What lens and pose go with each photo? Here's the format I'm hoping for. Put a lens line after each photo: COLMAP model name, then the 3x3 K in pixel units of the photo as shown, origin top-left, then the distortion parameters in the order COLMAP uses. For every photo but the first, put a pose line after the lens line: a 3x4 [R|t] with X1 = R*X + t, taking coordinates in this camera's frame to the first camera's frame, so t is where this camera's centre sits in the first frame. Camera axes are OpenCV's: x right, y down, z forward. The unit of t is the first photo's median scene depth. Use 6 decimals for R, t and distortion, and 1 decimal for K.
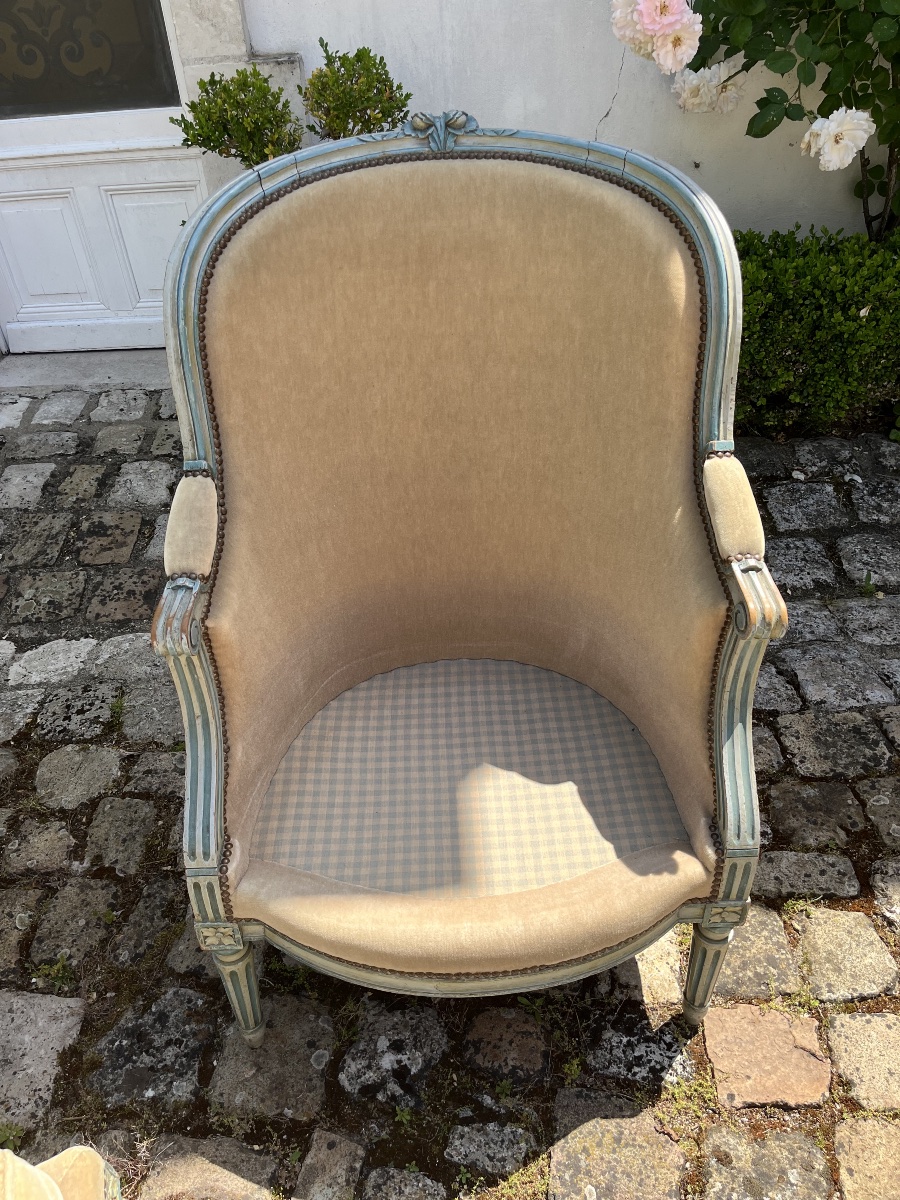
lens RADIAL K [[876.6, 0, 450.8], [0, 876.6, 644.1], [0, 0, 1]] dist [0.054015, -0.097635]
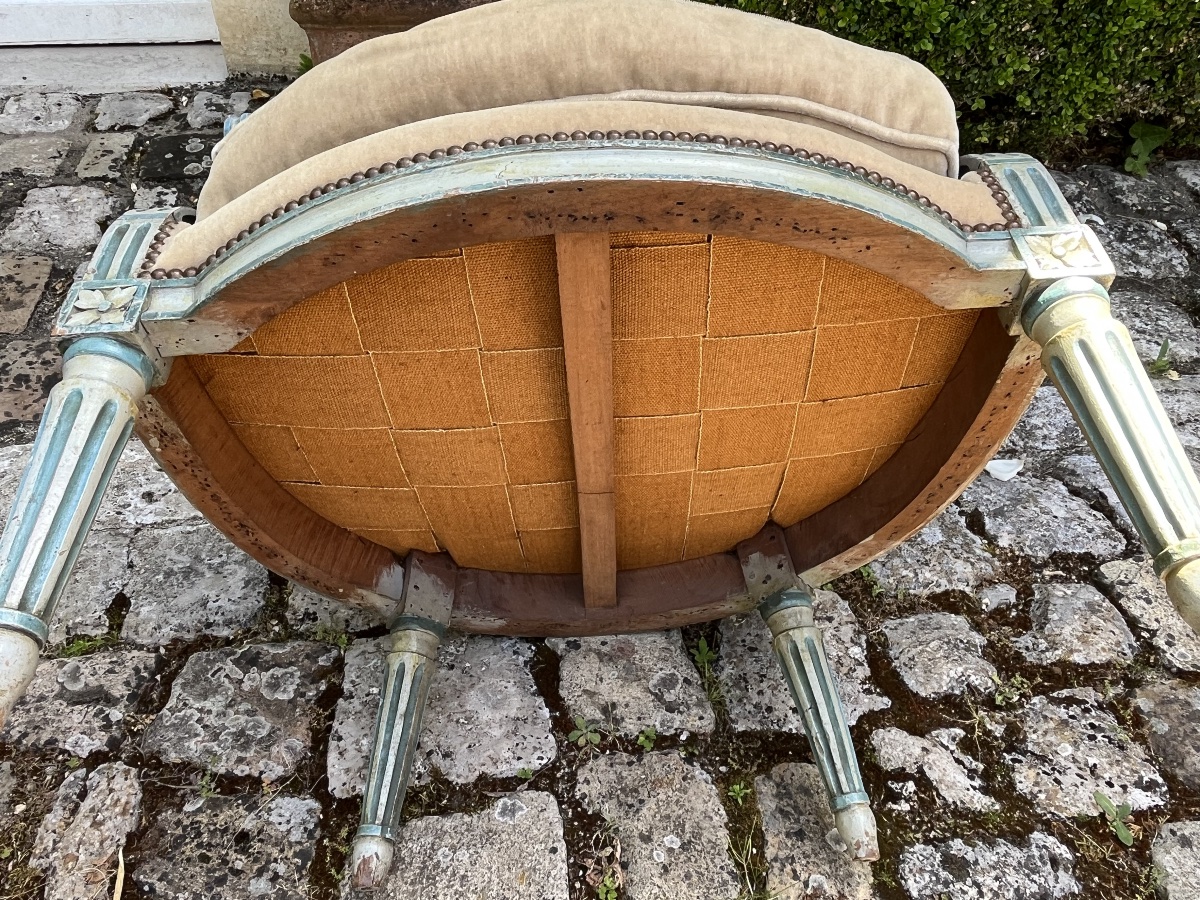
lens RADIAL K [[919.6, 0, 579.3], [0, 919.6, 450.6], [0, 0, 1]] dist [-0.005590, 0.000453]
pose [[0.994538, -0.012705, 0.103601, -0.042816], [0.013799, 0.999856, -0.009851, 0.003248], [-0.103461, 0.011227, 0.994570, 0.317520]]
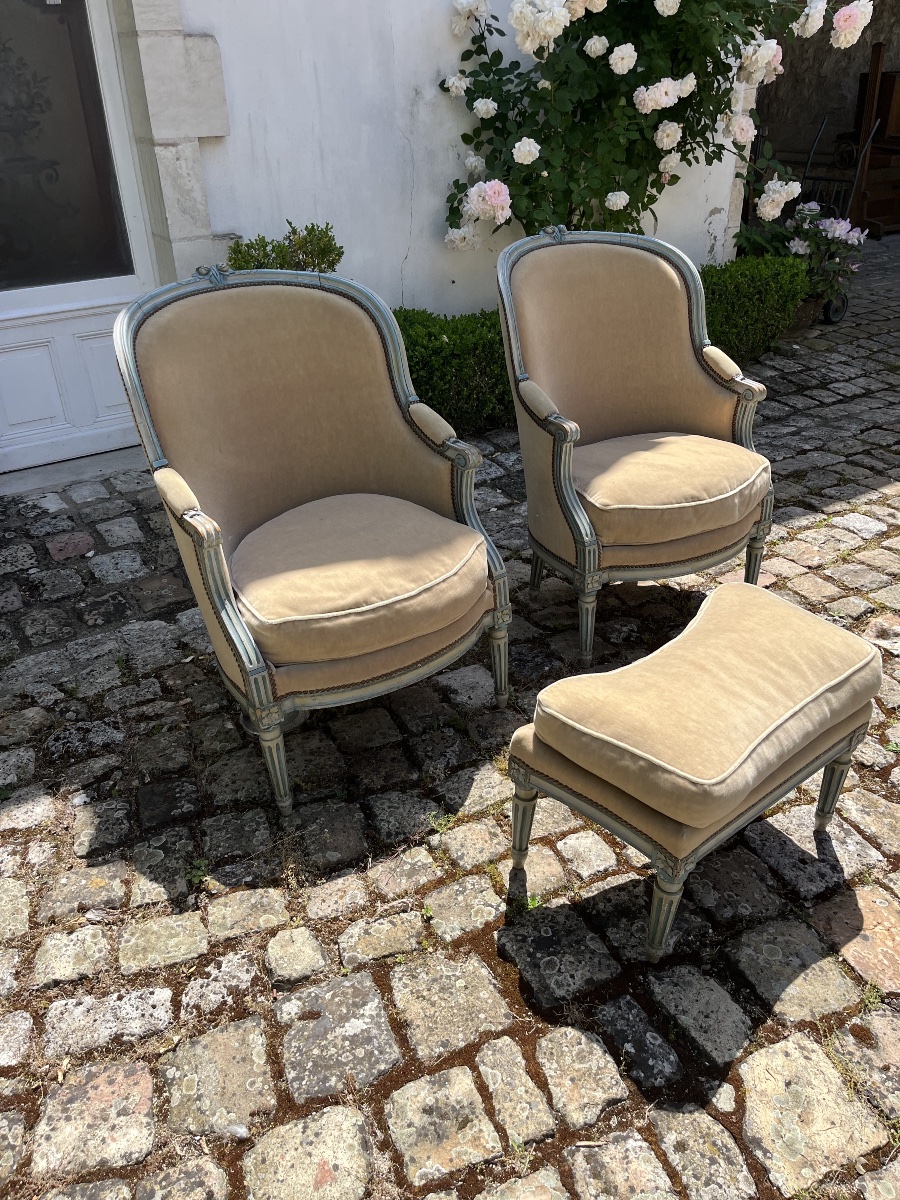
lens RADIAL K [[876.6, 0, 450.8], [0, 876.6, 644.1], [0, 0, 1]] dist [0.054015, -0.097635]
pose [[0.839397, -0.273227, 0.469851, -0.827212], [0.353559, 0.931052, -0.090216, 0.313707], [-0.412806, 0.241847, 0.878124, -0.399492]]
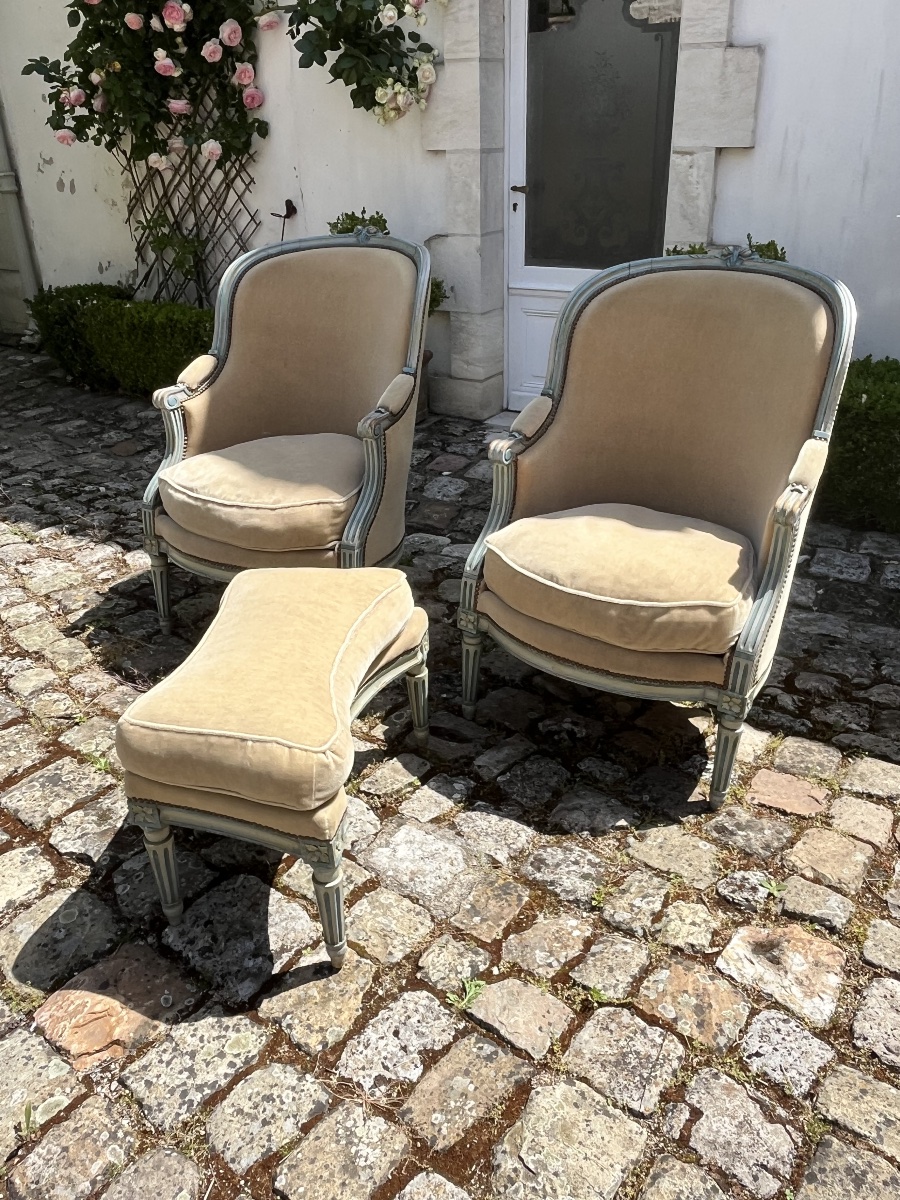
lens RADIAL K [[919.6, 0, 450.0], [0, 919.6, 600.0], [0, 0, 1]] dist [-0.005590, 0.000453]
pose [[0.857118, 0.257978, -0.445866, 0.271687], [-0.361205, 0.918102, -0.163155, 0.356298], [0.367261, 0.300892, 0.880104, -0.431248]]
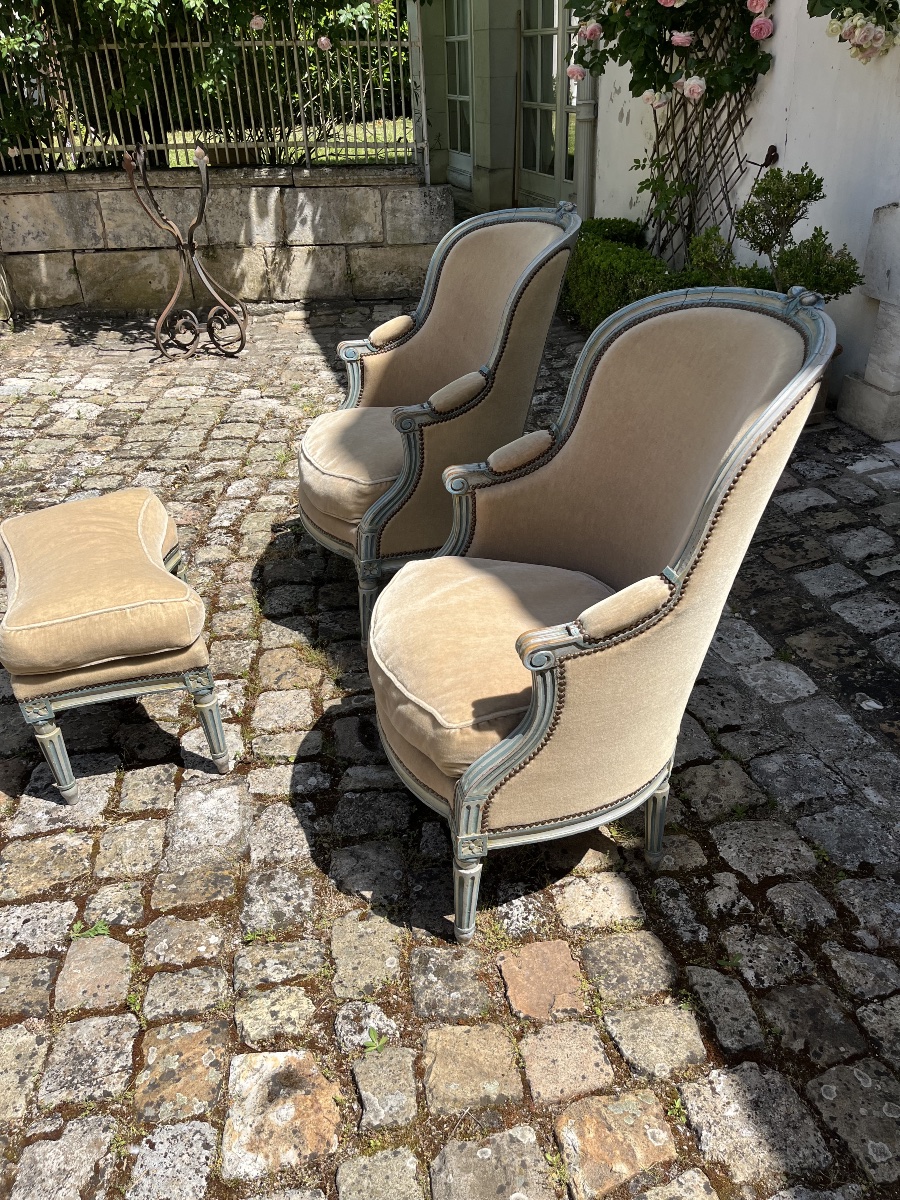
lens RADIAL K [[901.2, 0, 457.2], [0, 901.2, 615.7], [0, 0, 1]] dist [0.067765, -0.109189]
pose [[0.253625, 0.535476, -0.805568, 0.620604], [-0.639498, 0.717657, 0.275700, -0.110133], [0.725752, 0.445235, 0.524452, -0.006474]]
